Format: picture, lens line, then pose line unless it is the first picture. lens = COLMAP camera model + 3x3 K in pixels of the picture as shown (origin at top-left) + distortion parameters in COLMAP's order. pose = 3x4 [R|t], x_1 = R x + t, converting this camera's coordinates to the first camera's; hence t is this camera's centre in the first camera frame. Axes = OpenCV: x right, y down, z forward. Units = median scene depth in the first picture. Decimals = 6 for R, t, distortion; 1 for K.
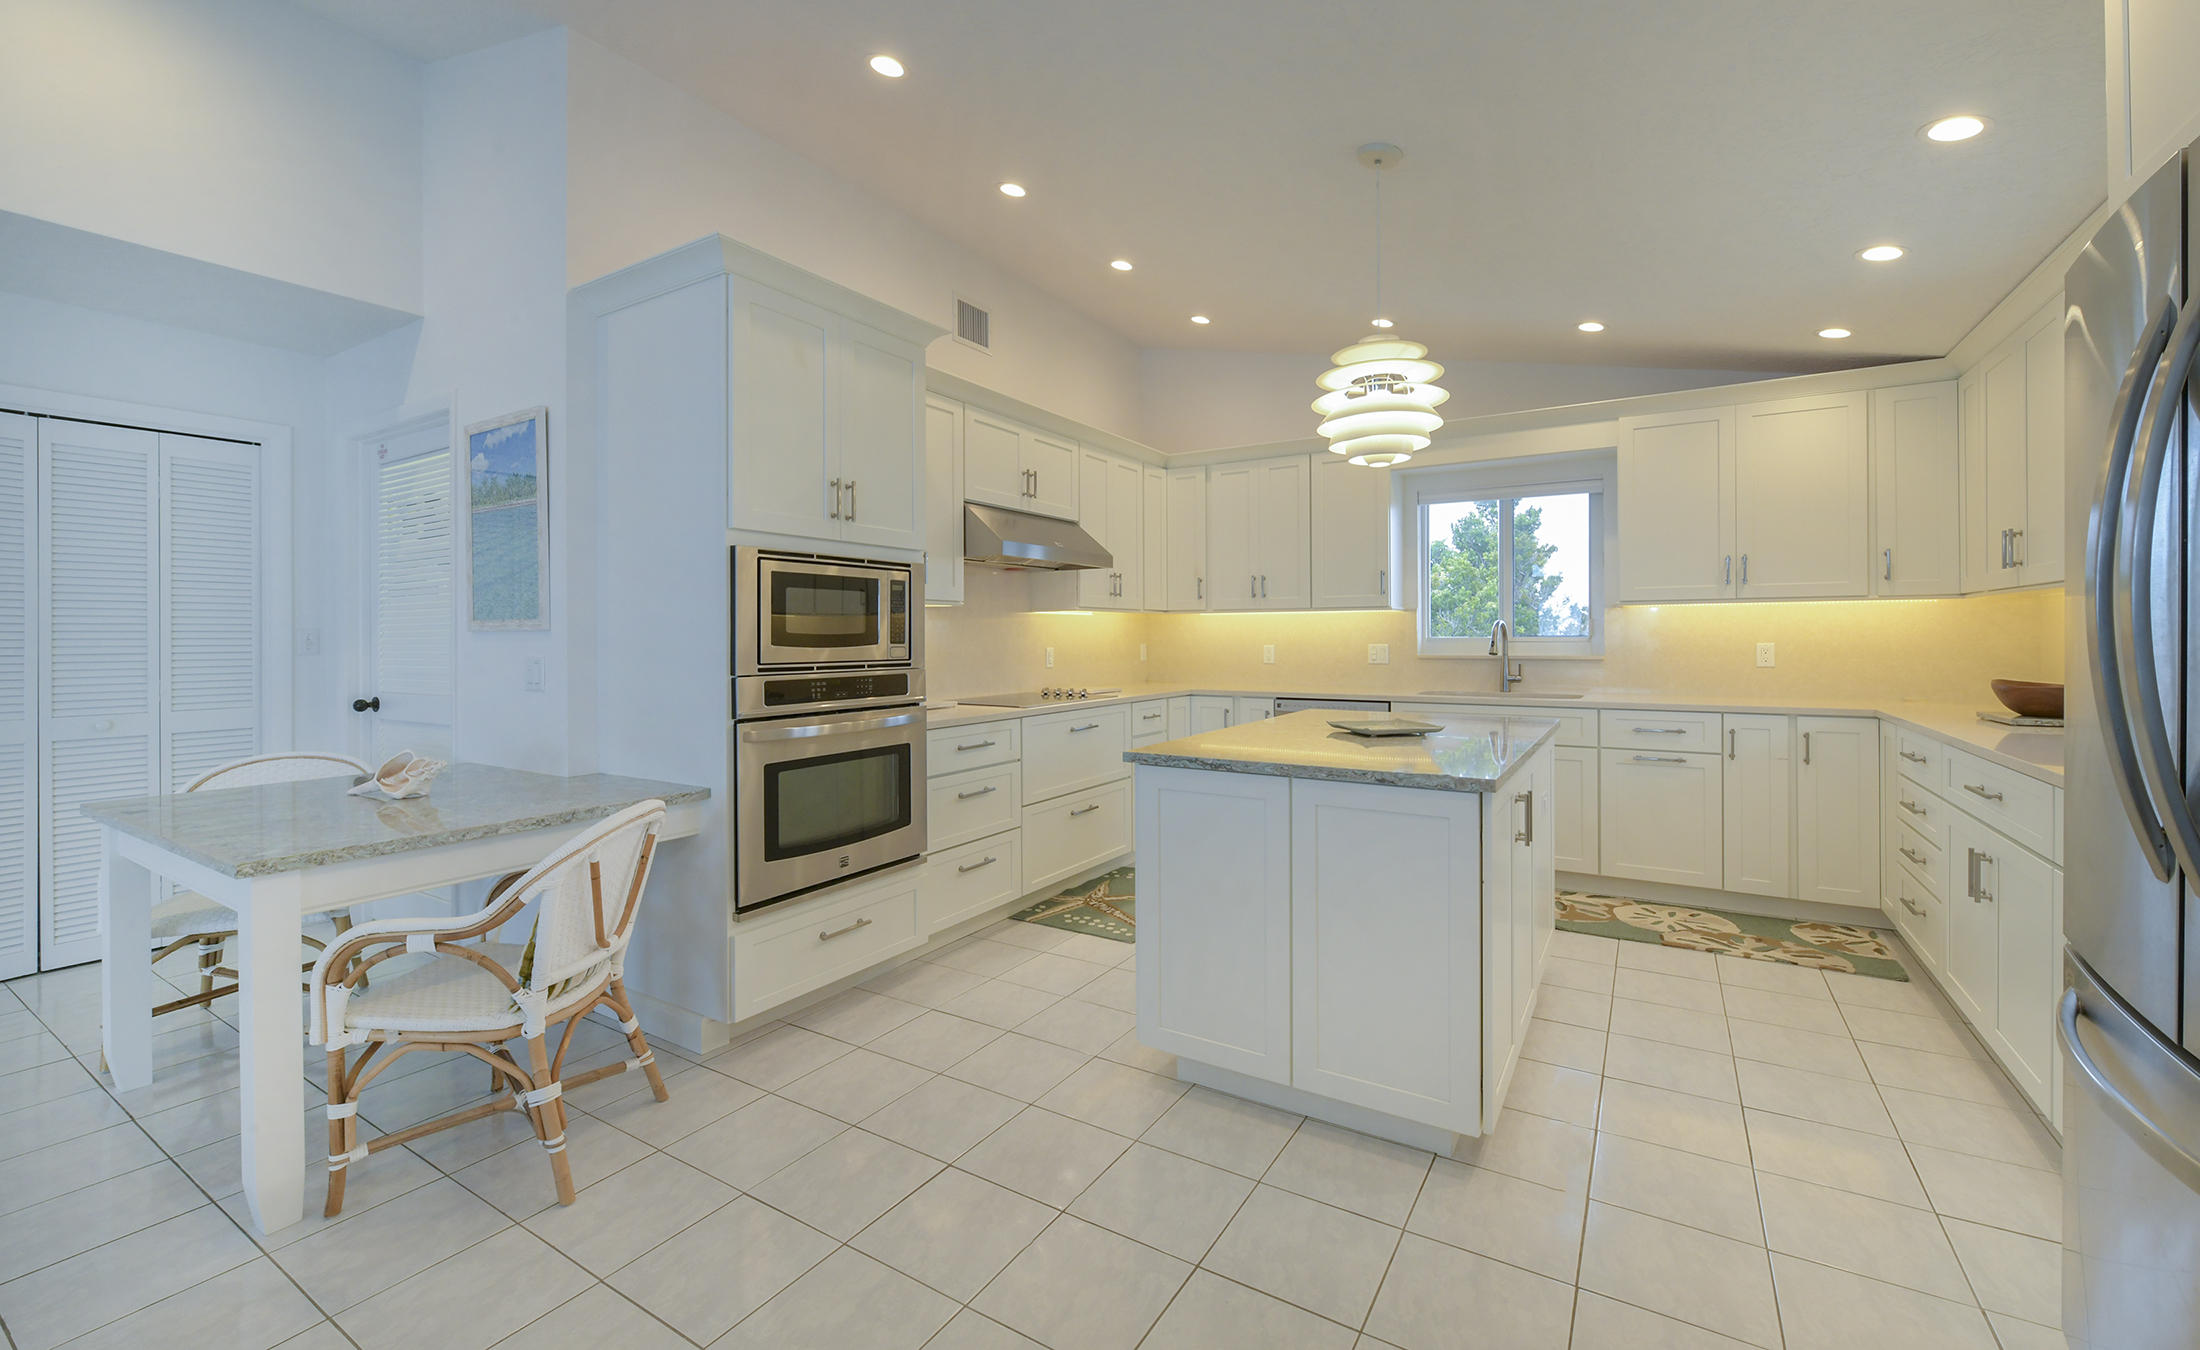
lens RADIAL K [[883.8, 0, 1099.6], [0, 883.8, 637.0], [0, 0, 1]] dist [0.002220, 0.000226]
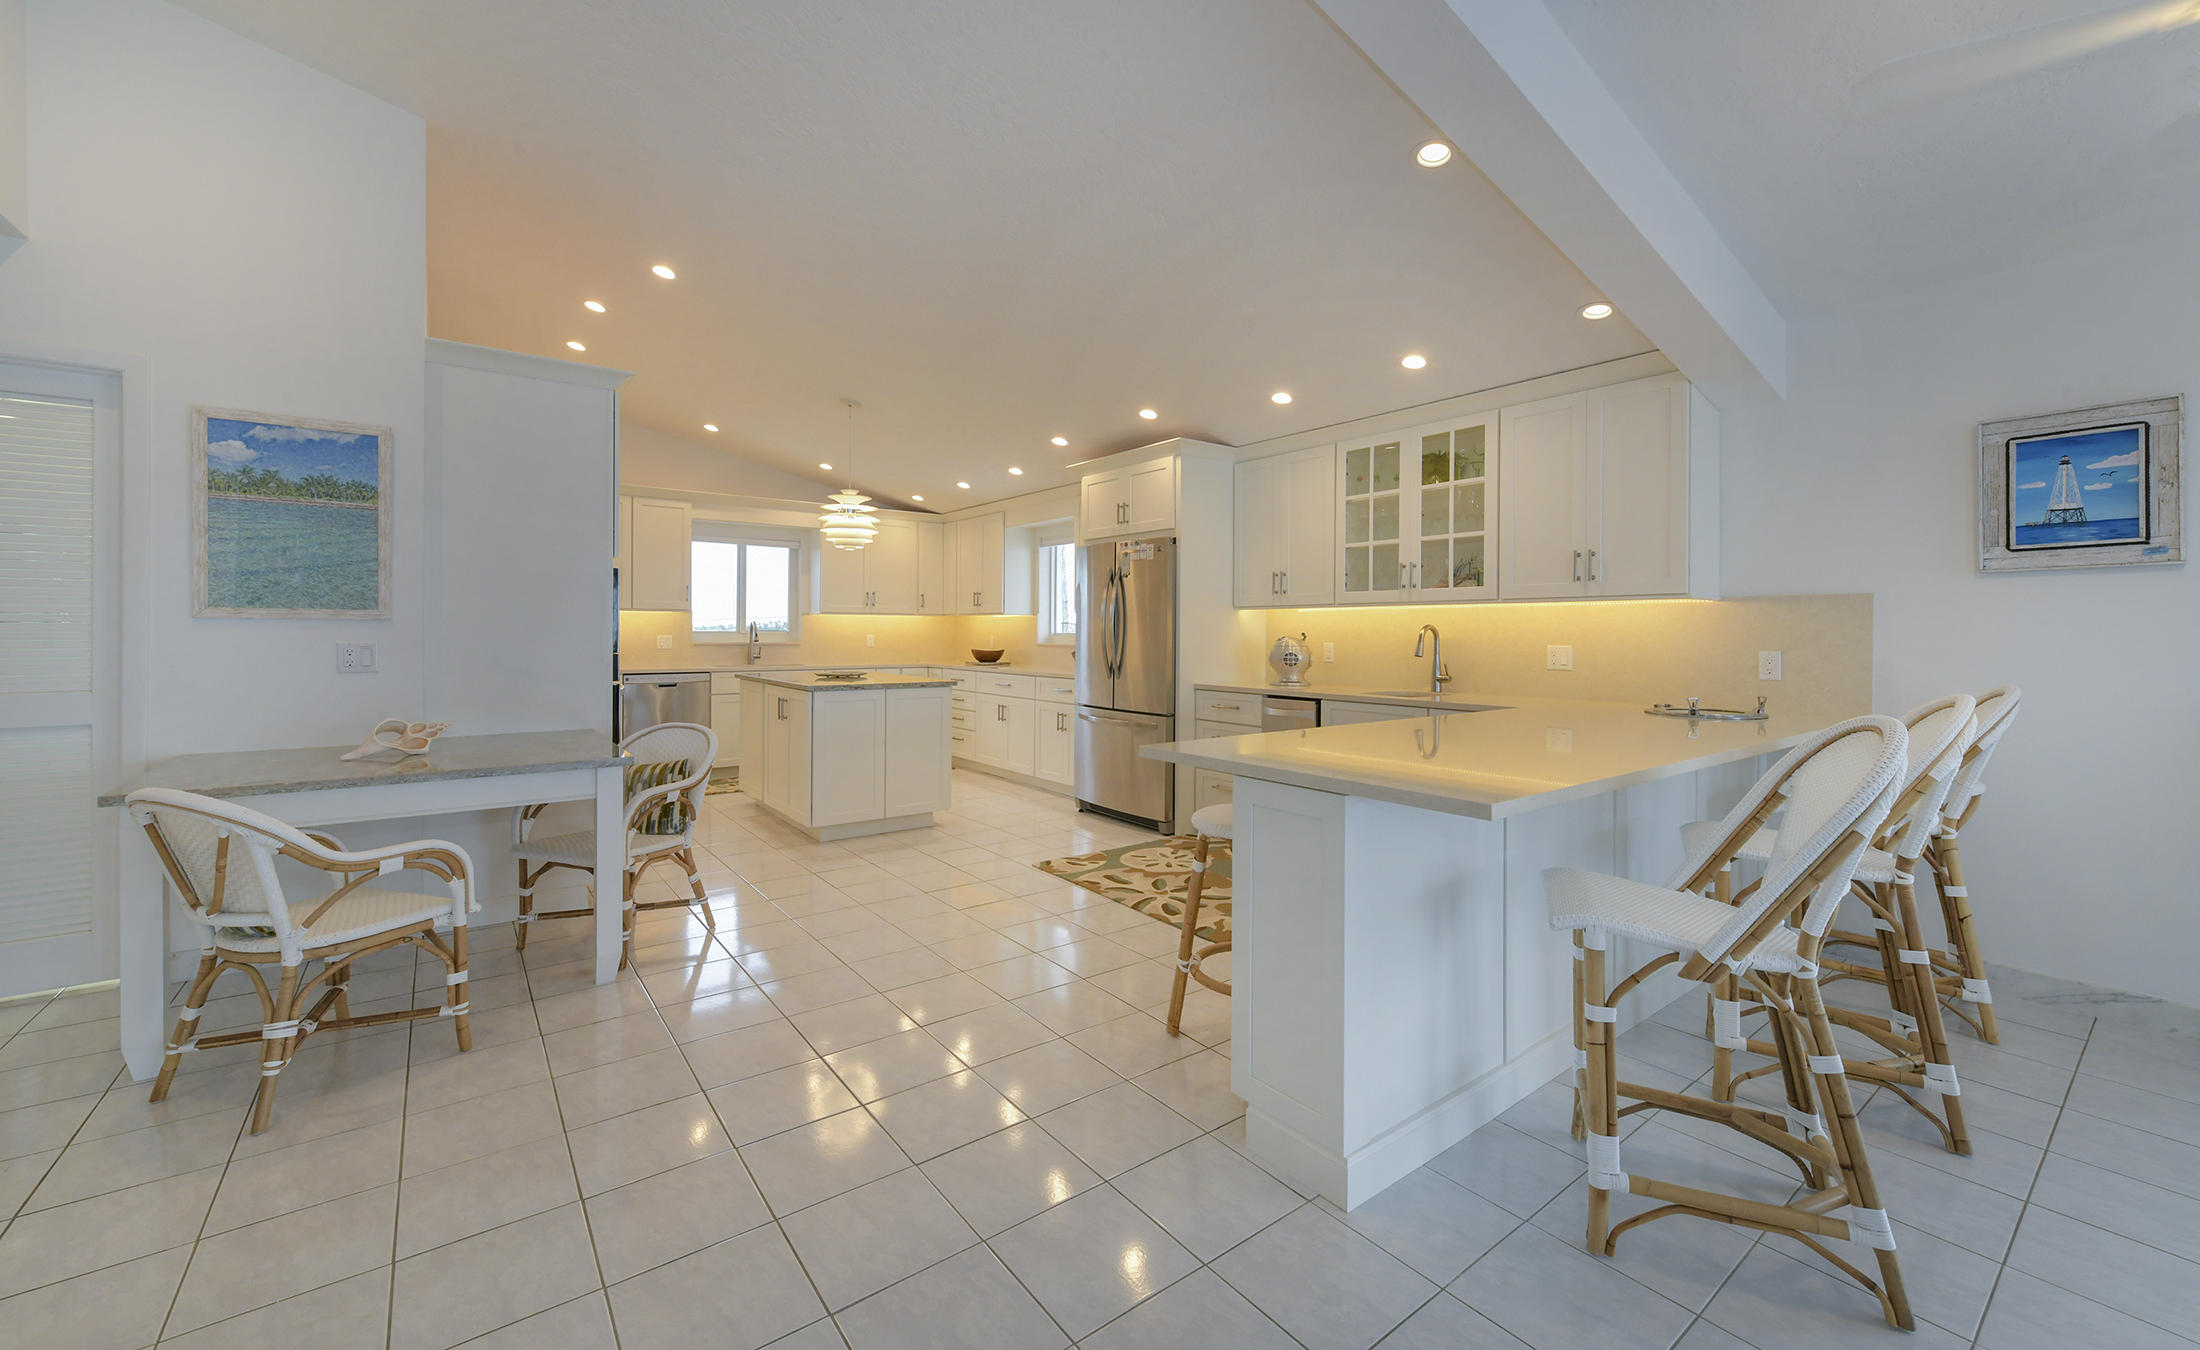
lens RADIAL K [[883.8, 0, 1099.6], [0, 883.8, 637.0], [0, 0, 1]] dist [0.002220, 0.000226]
pose [[0.358006, 0.001799, 0.933718, -1.275335], [-0.005276, 0.999986, 0.000096, 0.010468], [-0.933704, -0.004960, 0.358011, -0.279458]]
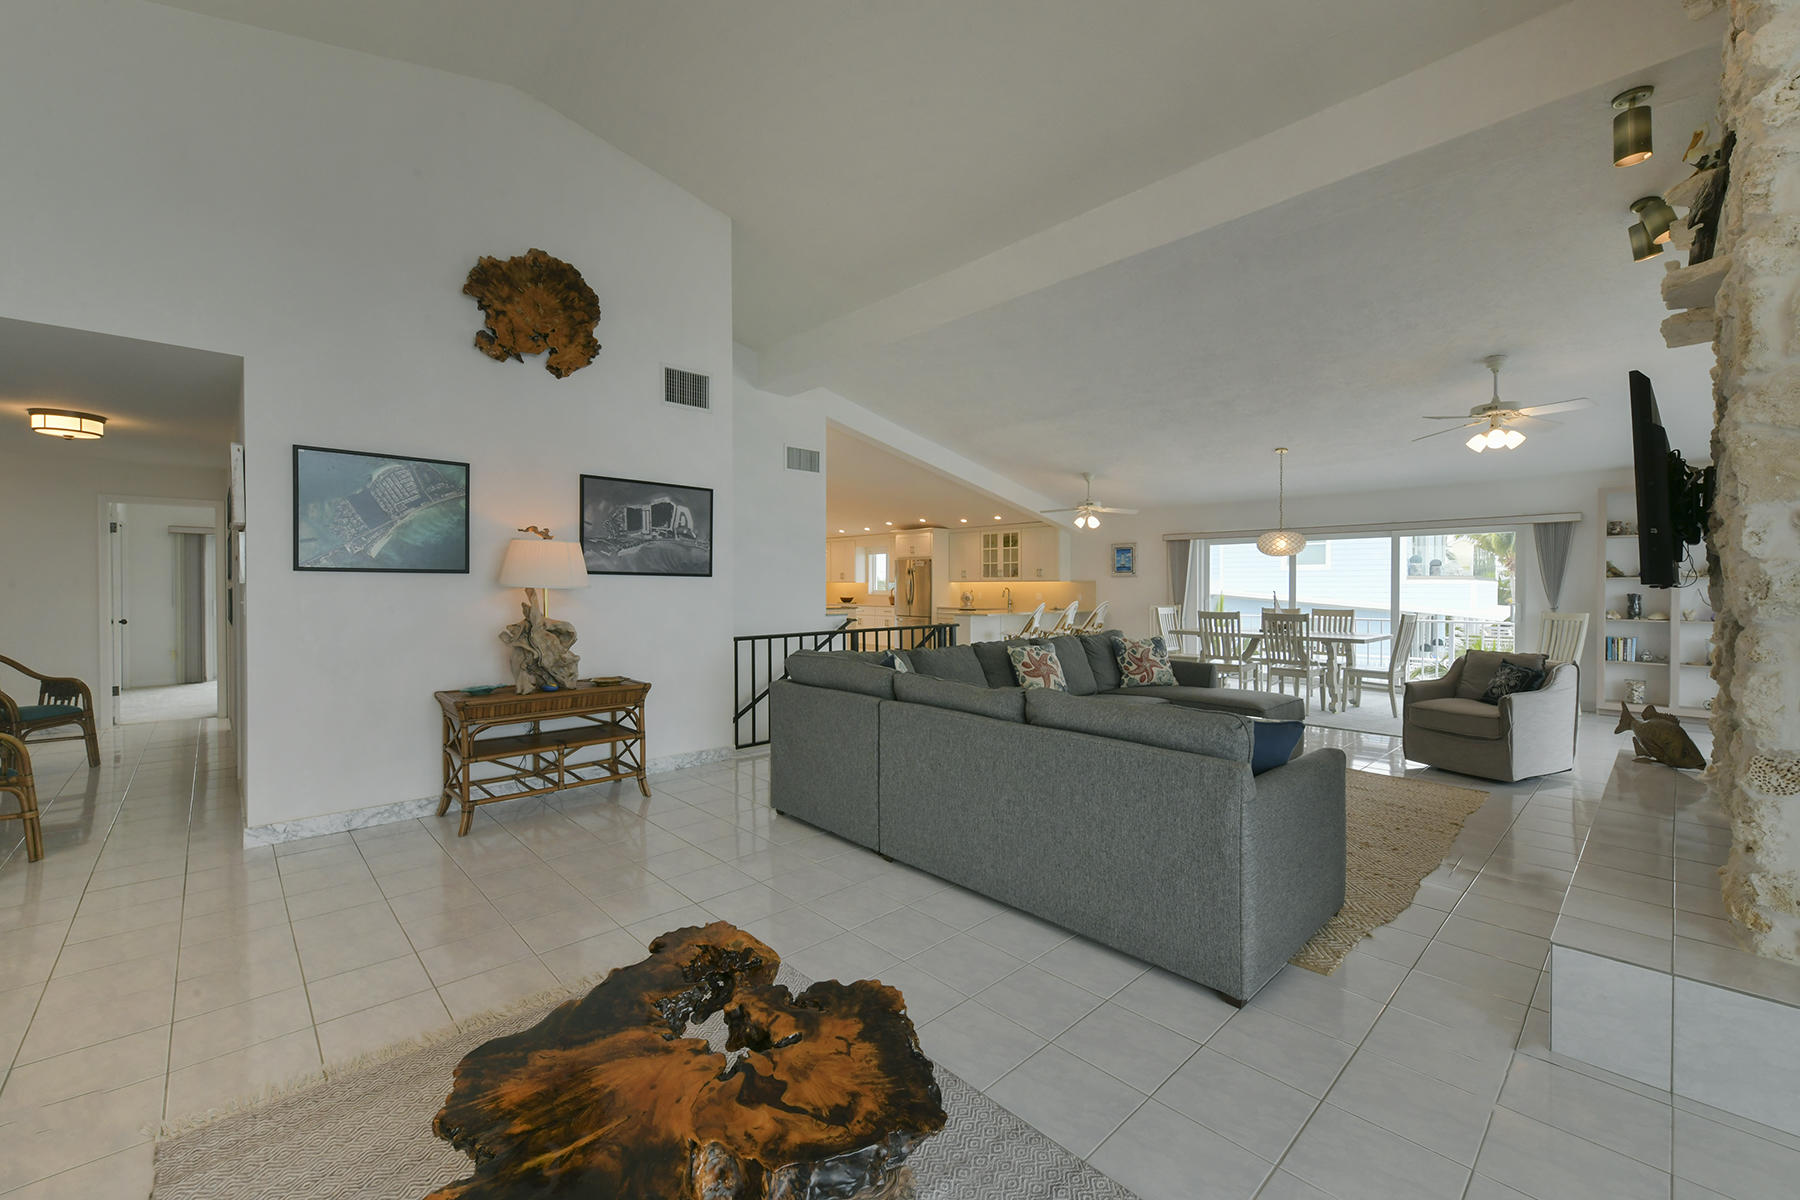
lens RADIAL K [[758.0, 0, 900.0], [0, 758.0, 600.0], [0, 0, 1]] dist [-0.036255, -0.000347]
pose [[0.265135, -0.010283, 0.964157, -3.907409], [-0.001168, 0.999939, 0.010986, 0.012624], [-0.964211, -0.004039, 0.265107, -0.801376]]
